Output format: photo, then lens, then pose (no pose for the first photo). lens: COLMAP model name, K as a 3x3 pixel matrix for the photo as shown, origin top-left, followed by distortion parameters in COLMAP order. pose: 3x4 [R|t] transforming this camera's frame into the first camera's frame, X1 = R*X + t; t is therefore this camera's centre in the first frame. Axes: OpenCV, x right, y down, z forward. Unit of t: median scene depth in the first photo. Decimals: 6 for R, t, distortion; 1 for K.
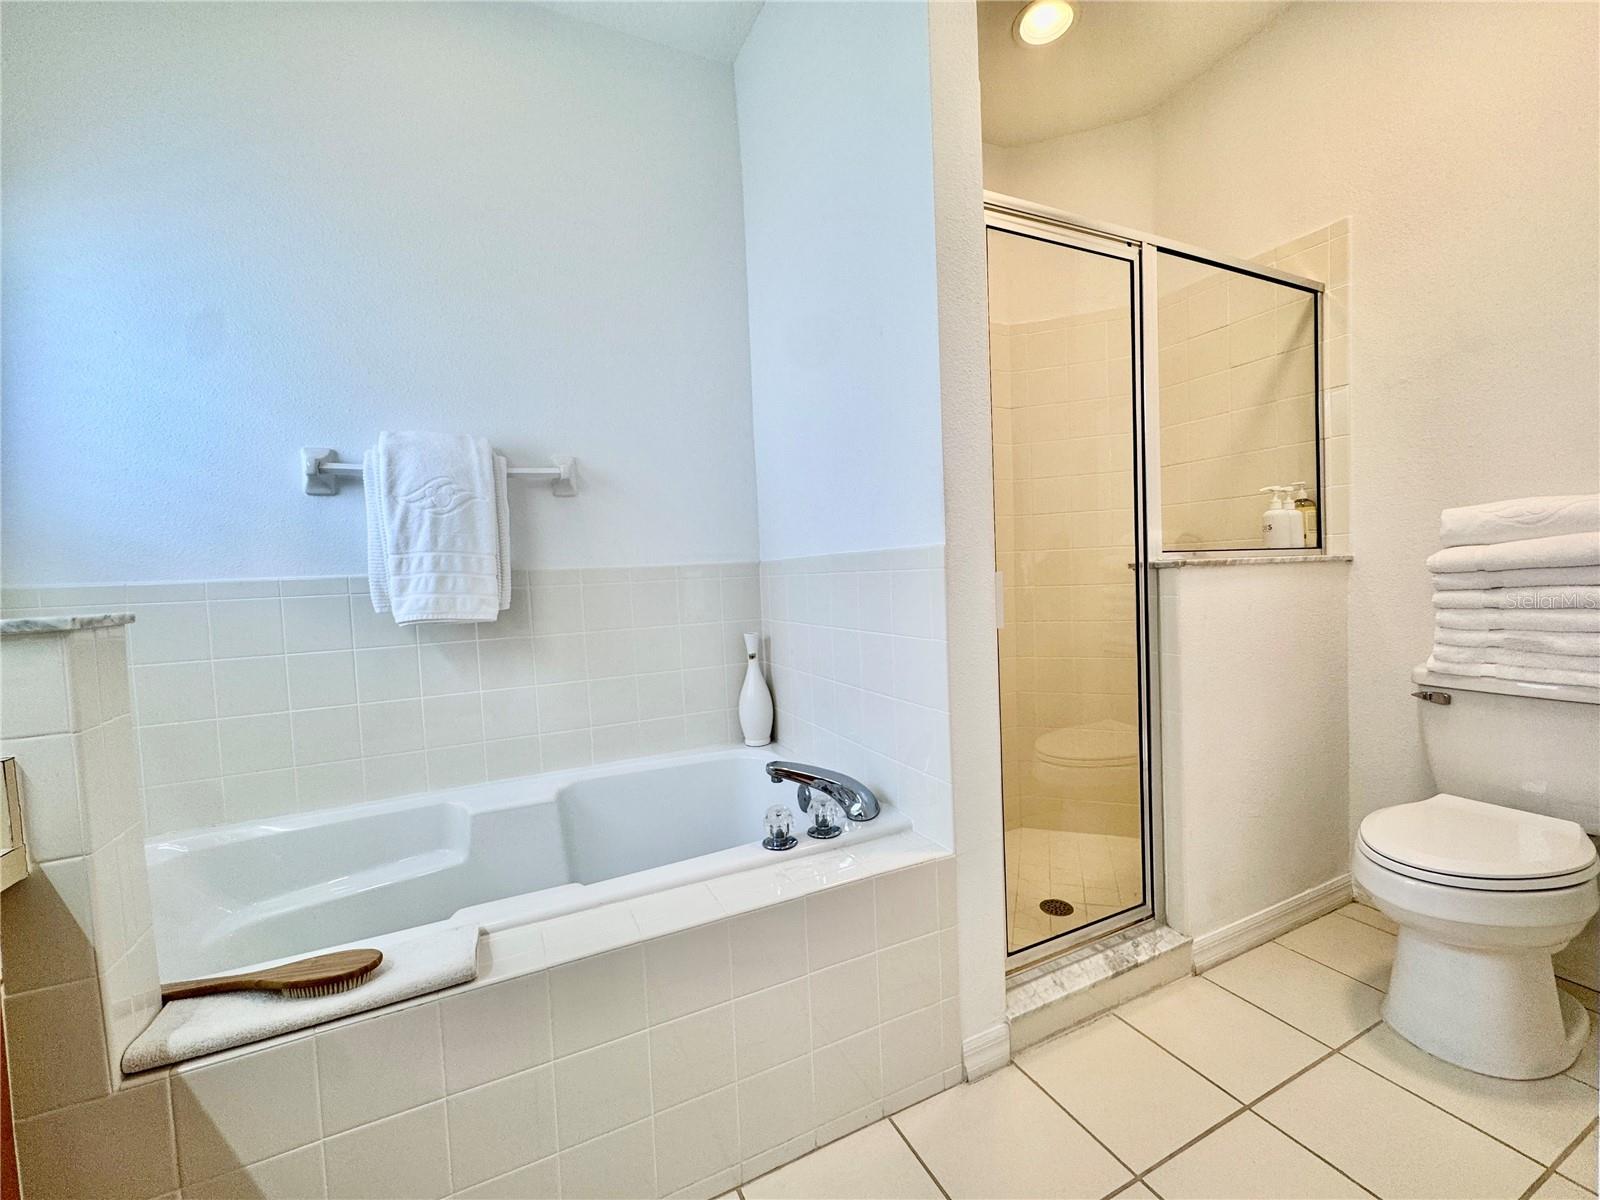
lens RADIAL K [[640.7, 0, 800.0], [0, 640.7, 600.0], [0, 0, 1]] dist [-0.002600, -0.000147]
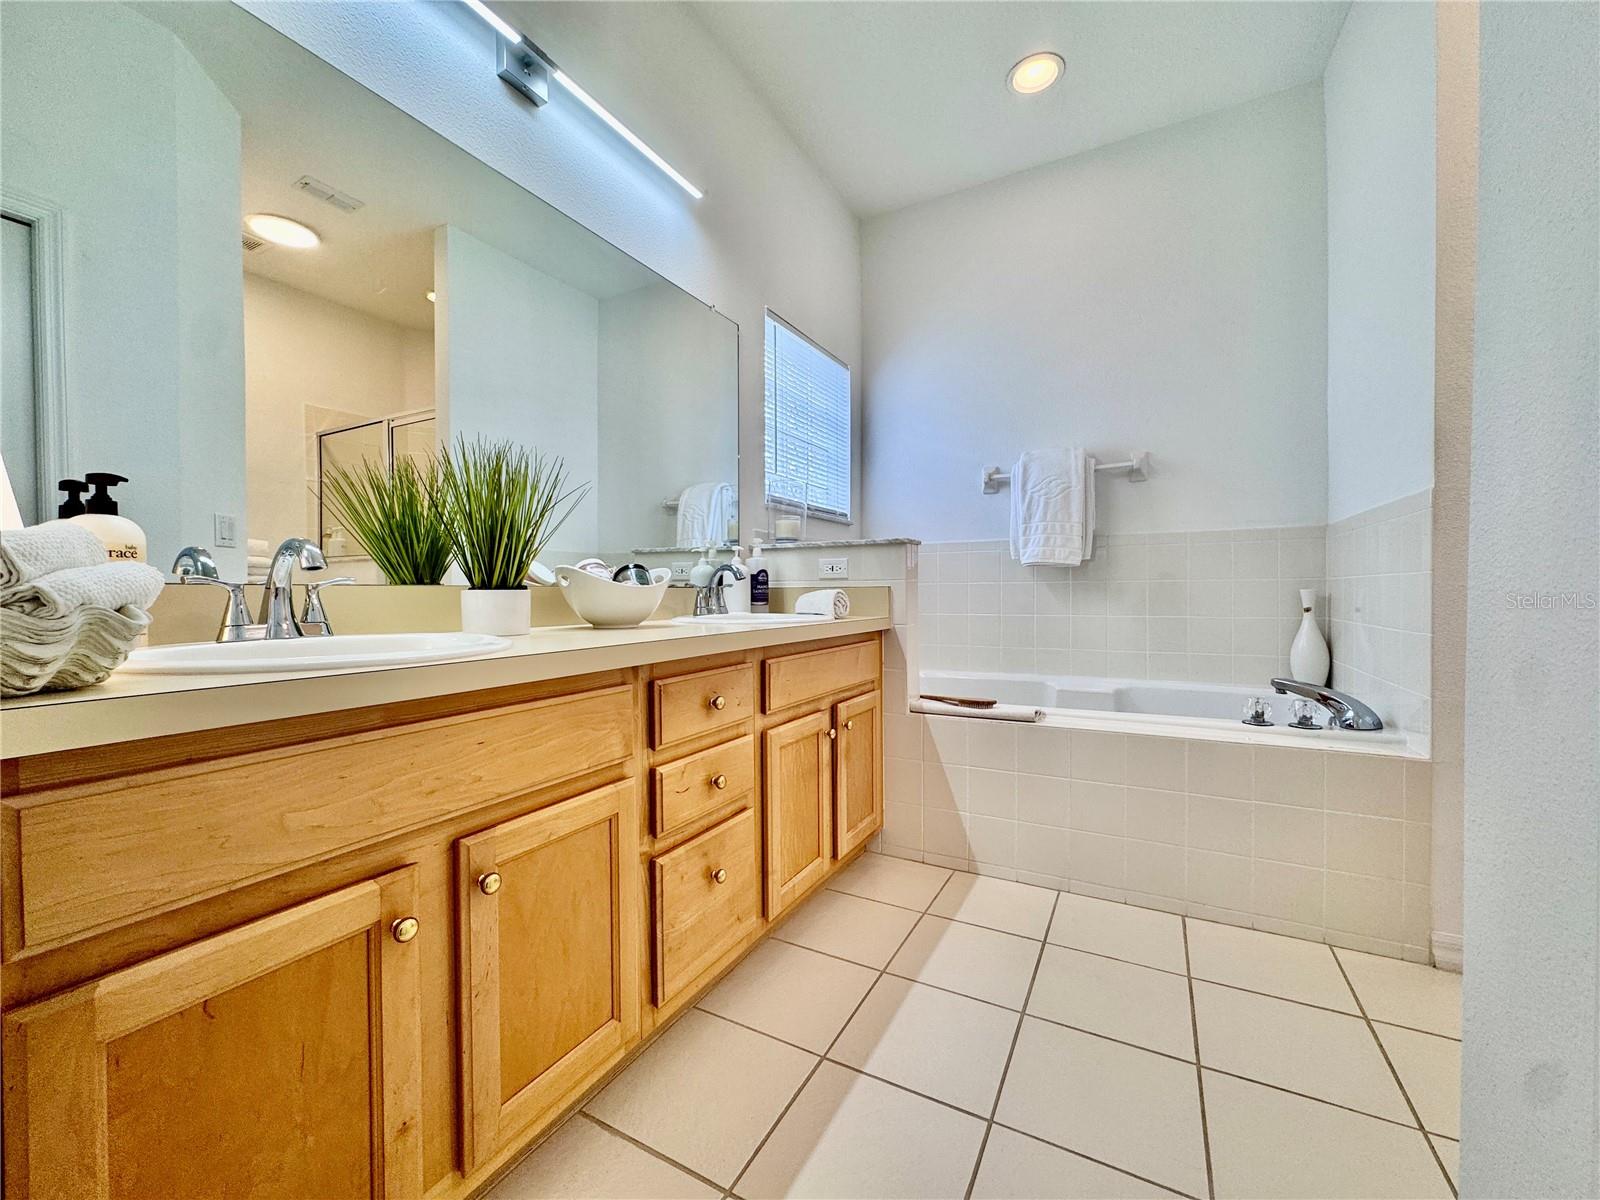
lens RADIAL K [[640.7, 0, 800.0], [0, 640.7, 600.0], [0, 0, 1]] dist [-0.002600, -0.000147]
pose [[0.587752, 0.048524, -0.807585, 0.392514], [-0.050454, 0.998455, 0.023273, 0.116637], [0.807467, 0.027067, 0.589292, -0.466729]]
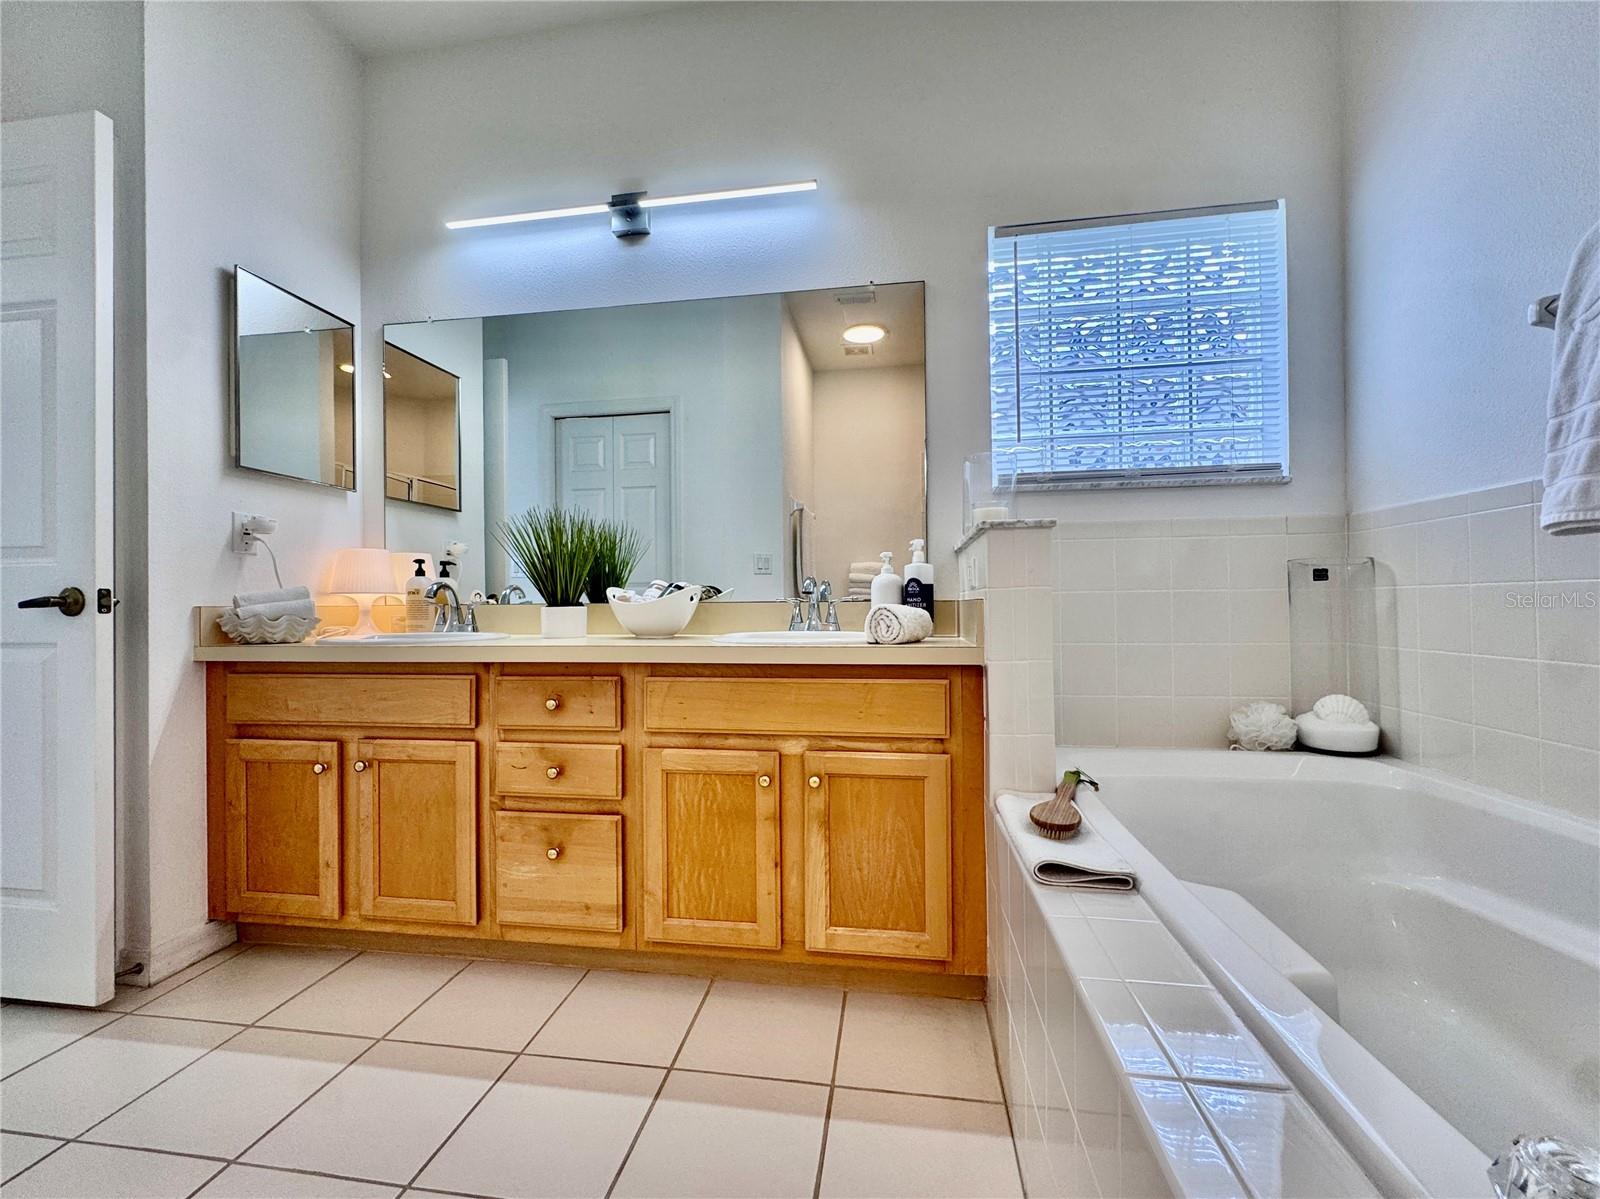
lens RADIAL K [[673.0, 0, 800.0], [0, 673.0, 599.5], [0, 0, 1]] dist [-0.001833, -0.000044]
pose [[-0.558043, 0.040368, -0.828829, 0.303202], [-0.000332, 0.998805, 0.048871, 0.068926], [0.829812, 0.027547, -0.557363, 0.731998]]
